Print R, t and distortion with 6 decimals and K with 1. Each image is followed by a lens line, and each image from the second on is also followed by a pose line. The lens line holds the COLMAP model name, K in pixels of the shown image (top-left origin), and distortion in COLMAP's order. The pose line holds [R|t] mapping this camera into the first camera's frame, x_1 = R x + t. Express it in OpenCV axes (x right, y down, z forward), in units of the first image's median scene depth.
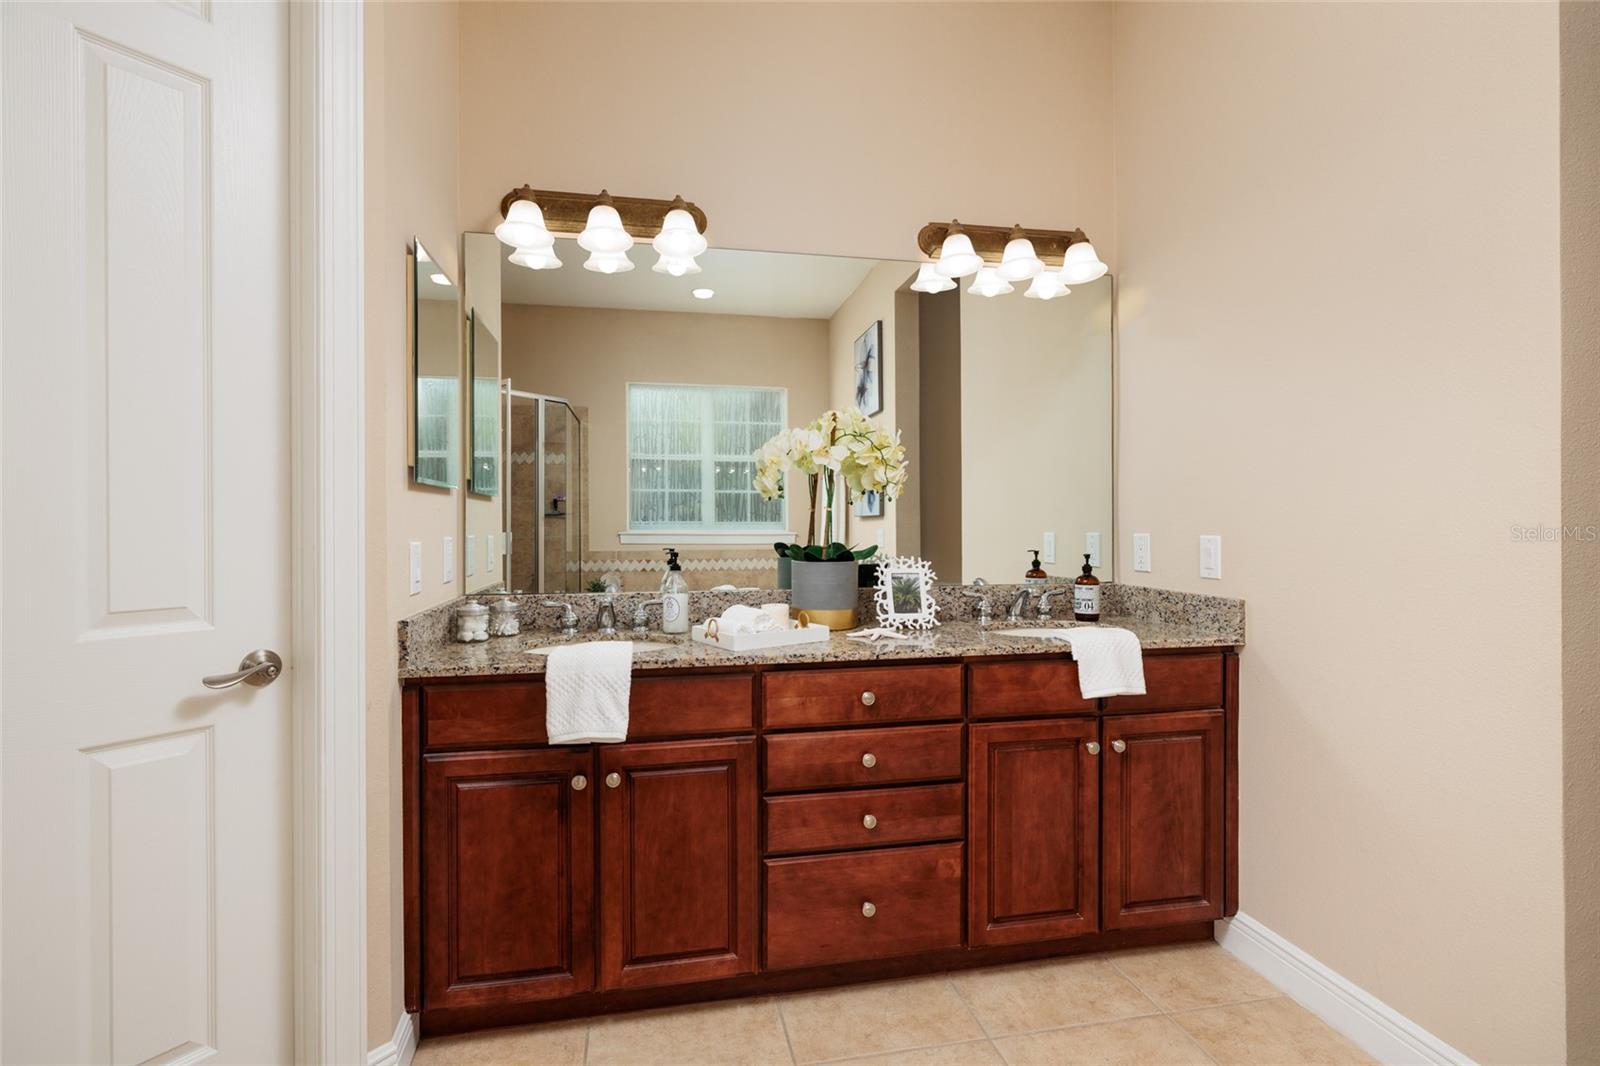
lens RADIAL K [[727.8, 0, 800.0], [0, 727.8, 533.0], [0, 0, 1]] dist [-0.001997, -0.000150]
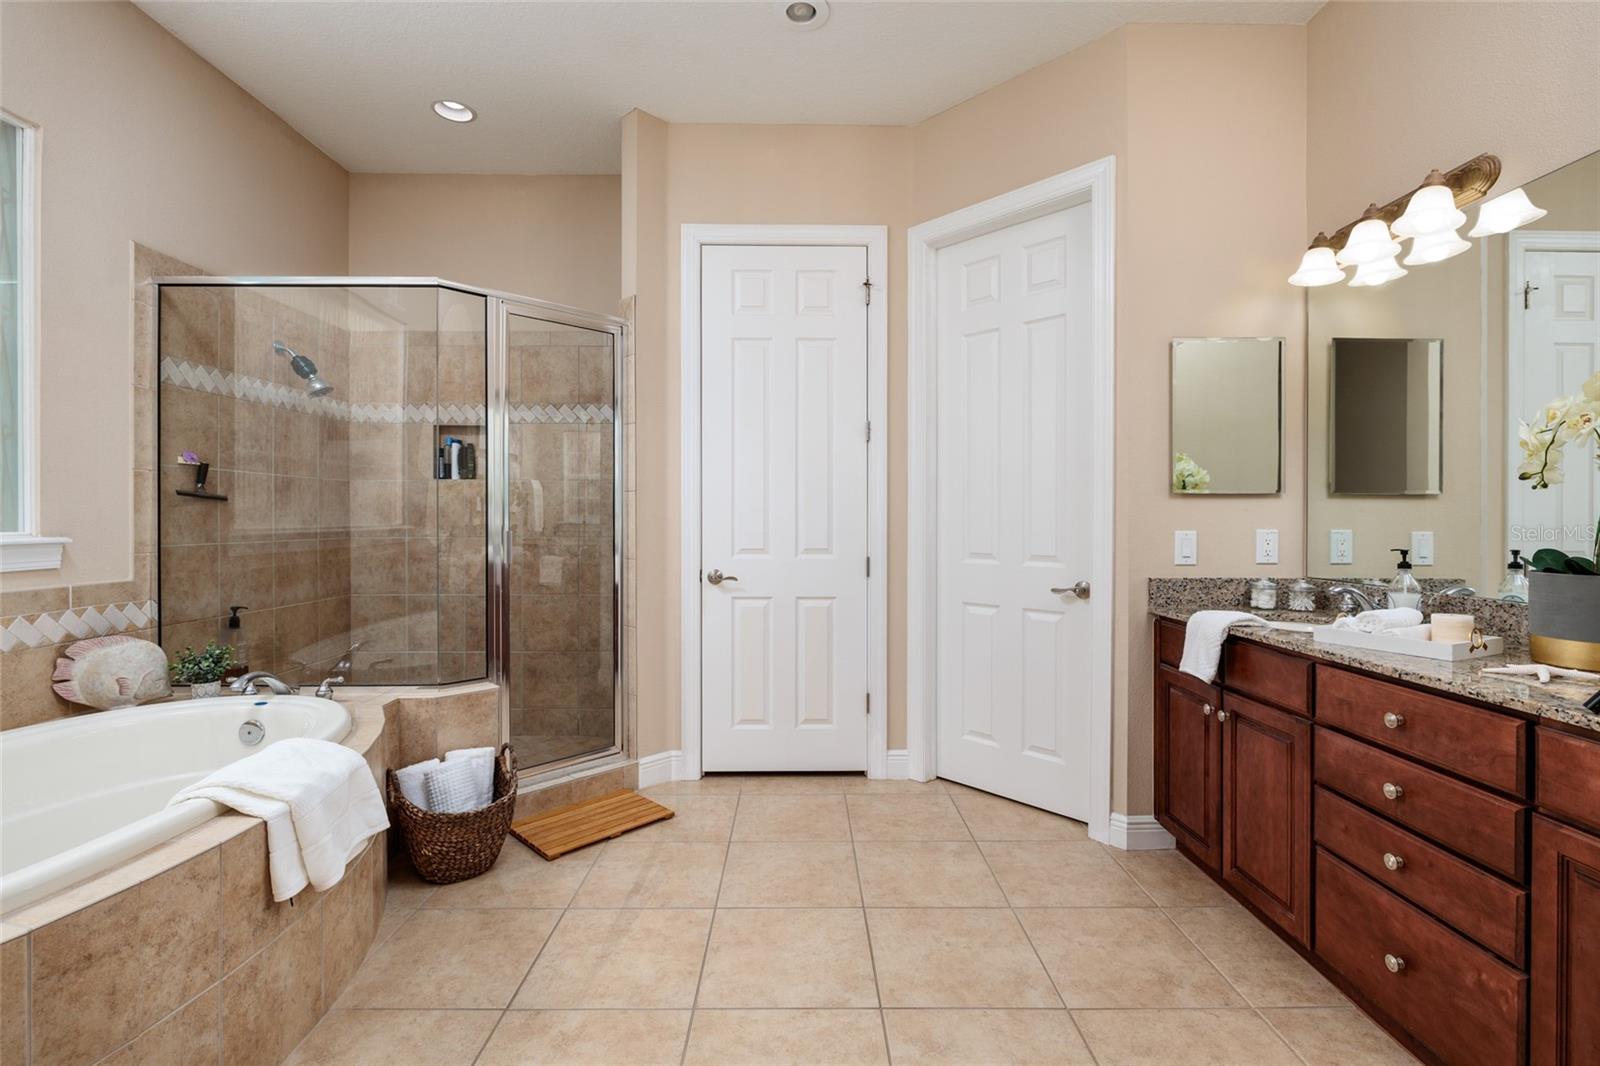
lens RADIAL K [[730.1, 0, 796.4], [0, 730.1, 522.7], [0, 0, 1]] dist [0.002011, 0.000298]
pose [[-0.189077, 0.008034, -0.981929, 1.096252], [-0.008005, 0.999921, 0.009722, -0.013697], [0.981930, 0.009699, -0.188998, 0.462367]]
